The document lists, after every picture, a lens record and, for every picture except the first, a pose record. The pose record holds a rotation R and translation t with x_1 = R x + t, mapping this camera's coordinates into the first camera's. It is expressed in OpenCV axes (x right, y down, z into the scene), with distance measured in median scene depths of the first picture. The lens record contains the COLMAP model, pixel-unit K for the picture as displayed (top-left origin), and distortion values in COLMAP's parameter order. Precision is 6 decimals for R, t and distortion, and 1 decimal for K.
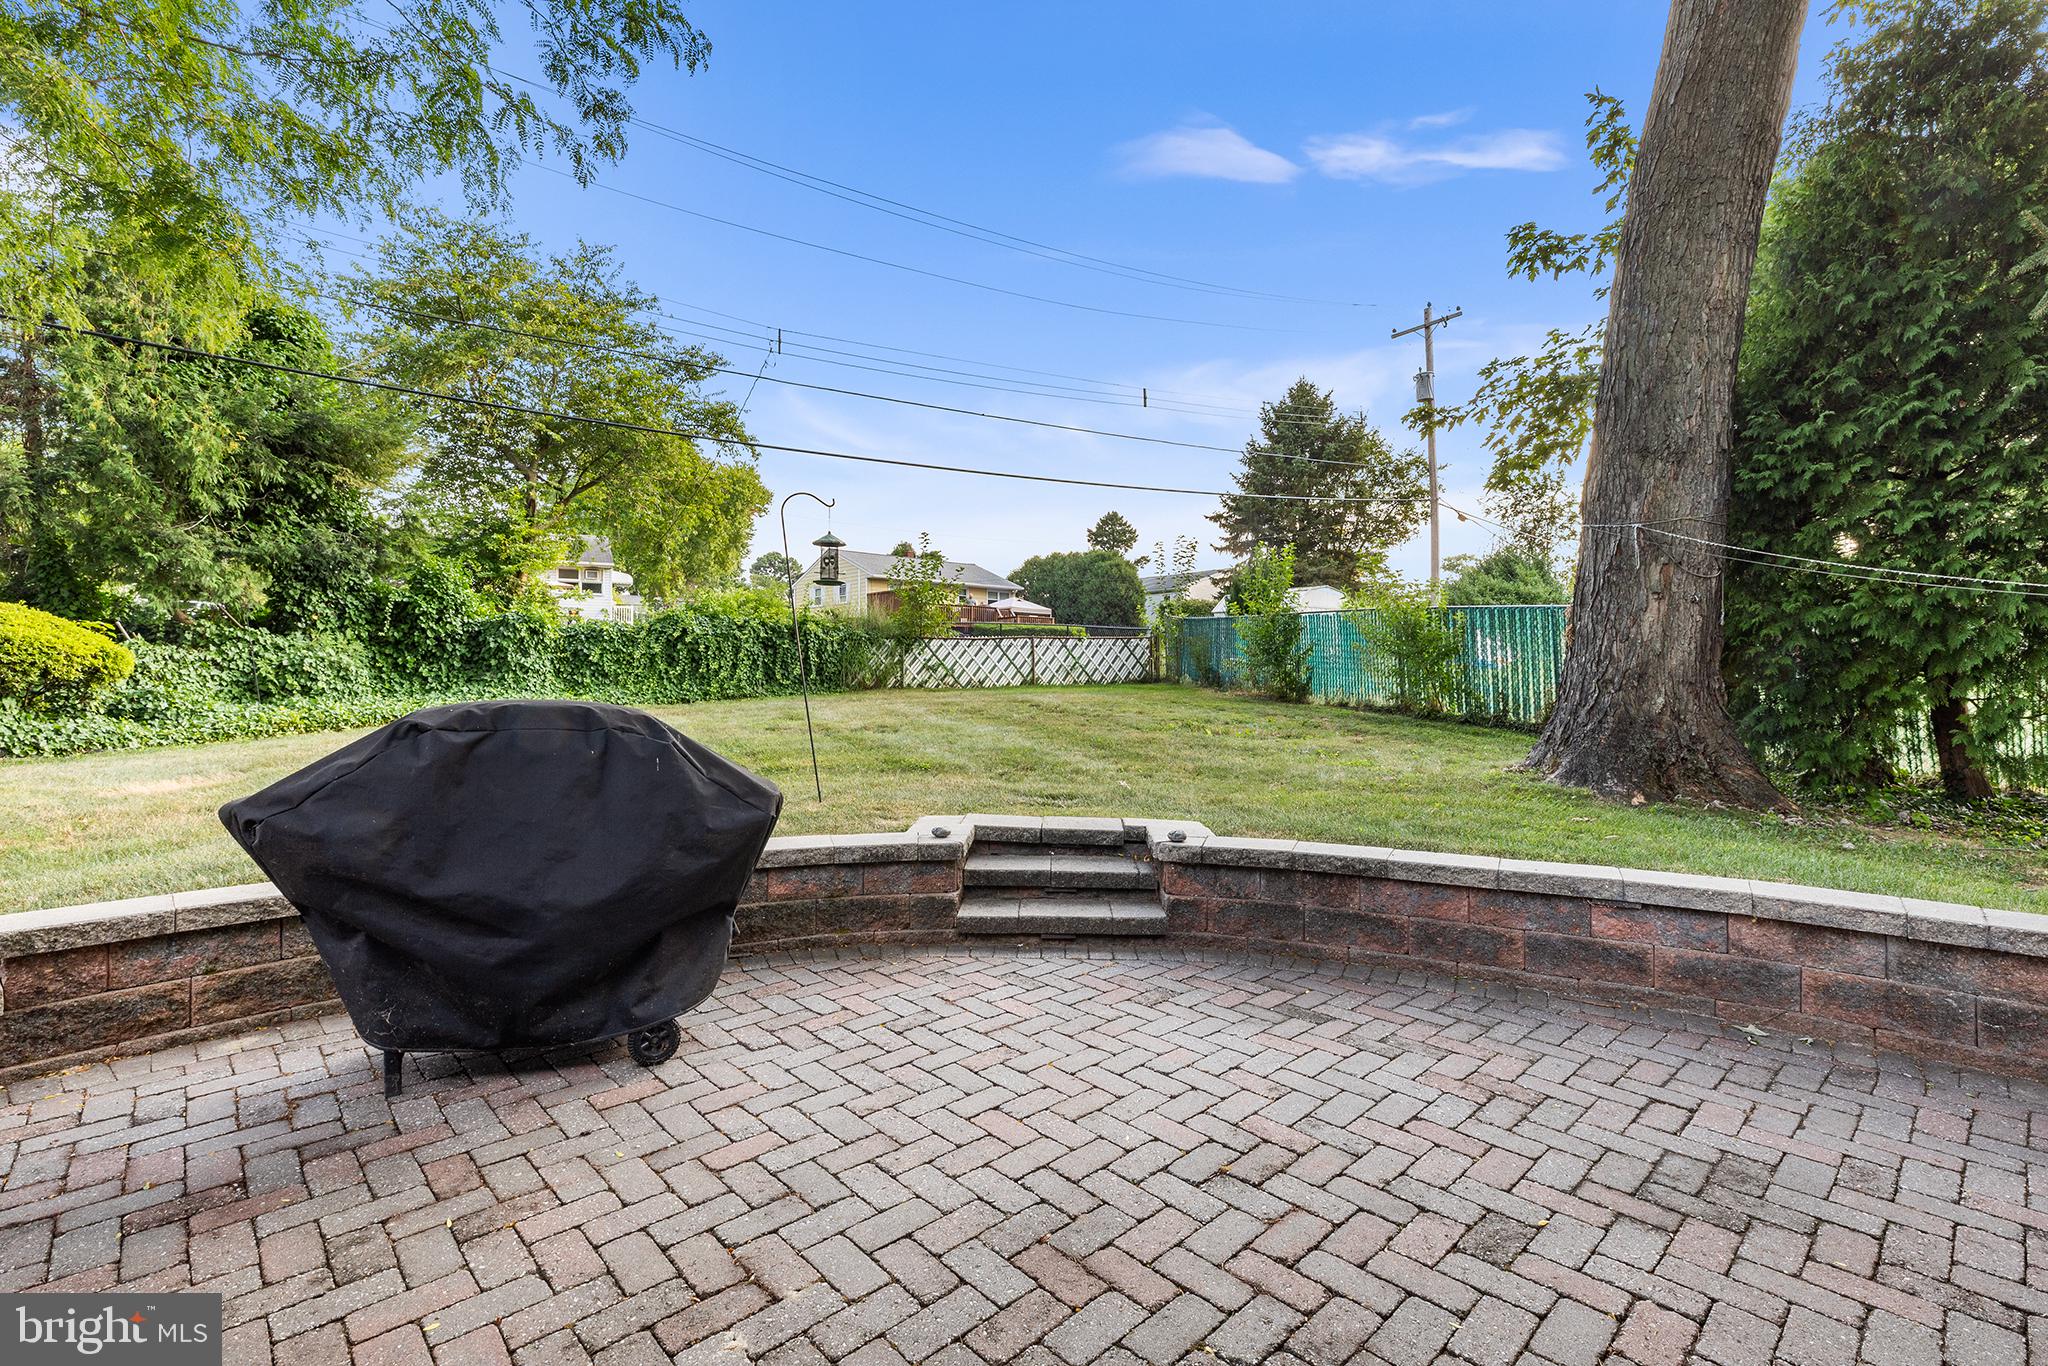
lens RADIAL K [[938.0, 0, 1046.7], [0, 938.0, 671.2], [0, 0, 1]] dist [0.003141, -0.000431]
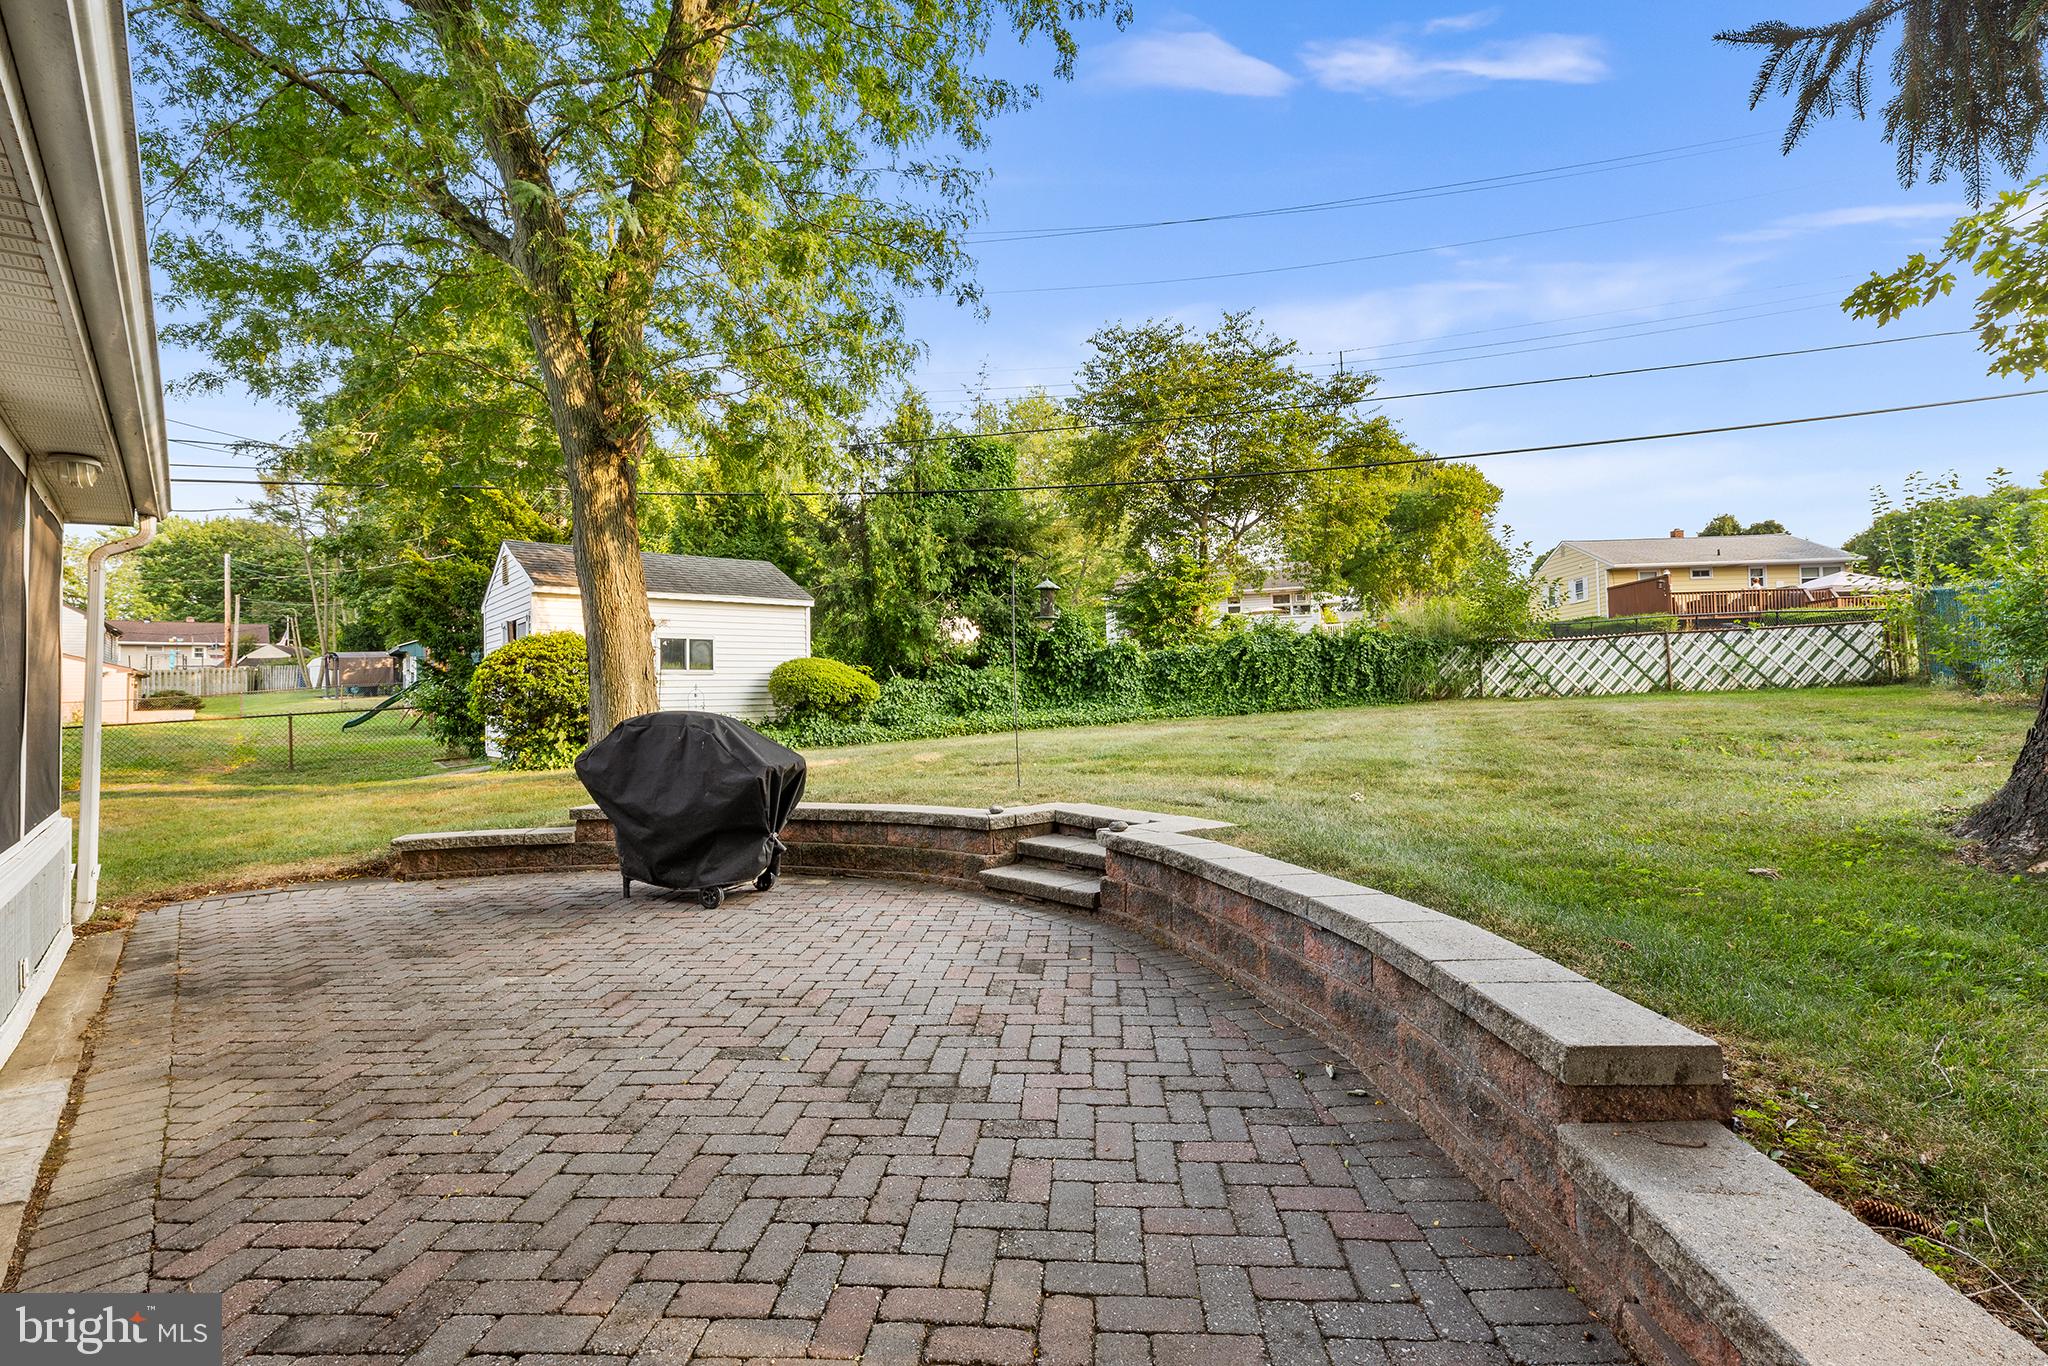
lens RADIAL K [[938.0, 0, 999.3], [0, 938.0, 665.0], [0, 0, 1]] dist [0.003141, -0.000431]
pose [[0.675209, -0.042669, -0.736391, 0.208660], [0.027389, 0.999087, -0.032776, 0.002817], [0.737118, 0.001961, 0.675762, 0.027682]]
